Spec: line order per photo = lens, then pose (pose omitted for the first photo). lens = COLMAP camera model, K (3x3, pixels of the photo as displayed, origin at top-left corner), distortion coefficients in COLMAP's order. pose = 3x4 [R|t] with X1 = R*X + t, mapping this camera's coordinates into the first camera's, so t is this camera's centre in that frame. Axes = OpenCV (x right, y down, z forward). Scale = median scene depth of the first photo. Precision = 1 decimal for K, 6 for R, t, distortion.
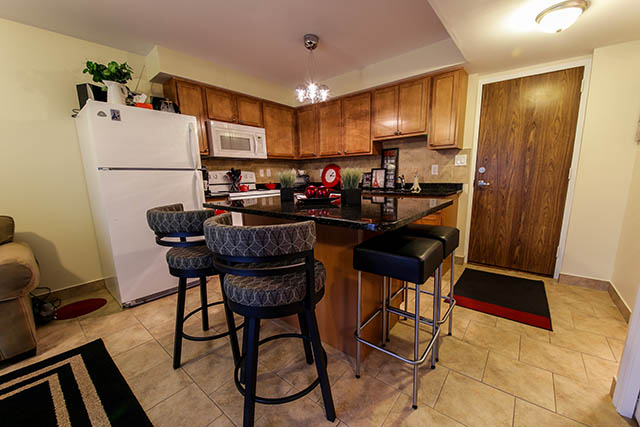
lens RADIAL K [[257.1, 0, 322.7], [0, 257.1, 219.9], [0, 0, 1]] dist [-0.010231, -0.002319]
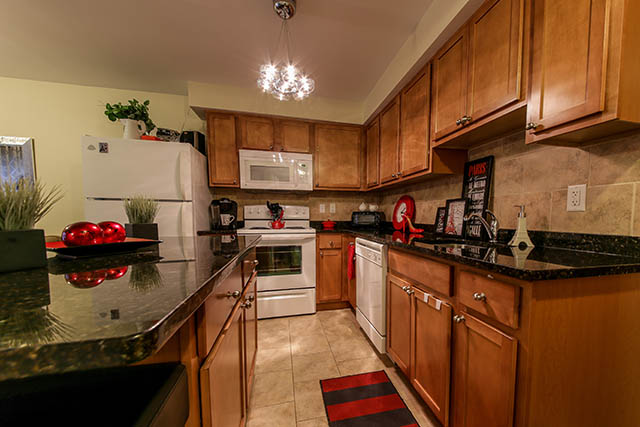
lens RADIAL K [[238.6, 0, 355.7], [0, 238.6, 230.7], [0, 0, 1]] dist [-0.010170, 0.000235]
pose [[0.810297, 0.057402, -0.583201, 0.402342], [-0.119828, 0.990393, -0.069010, -0.091469], [0.573637, 0.125802, 0.809391, 0.579694]]
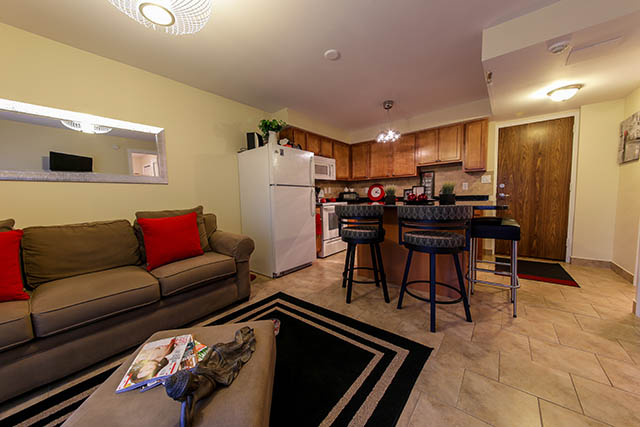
lens RADIAL K [[238.6, 0, 289.9], [0, 238.6, 214.3], [0, 0, 1]] dist [-0.010170, 0.000235]
pose [[0.999257, -0.005227, -0.038198, -0.499446], [0.001158, 0.994390, -0.105767, 0.098998], [0.038536, 0.105644, 0.993657, -0.326314]]
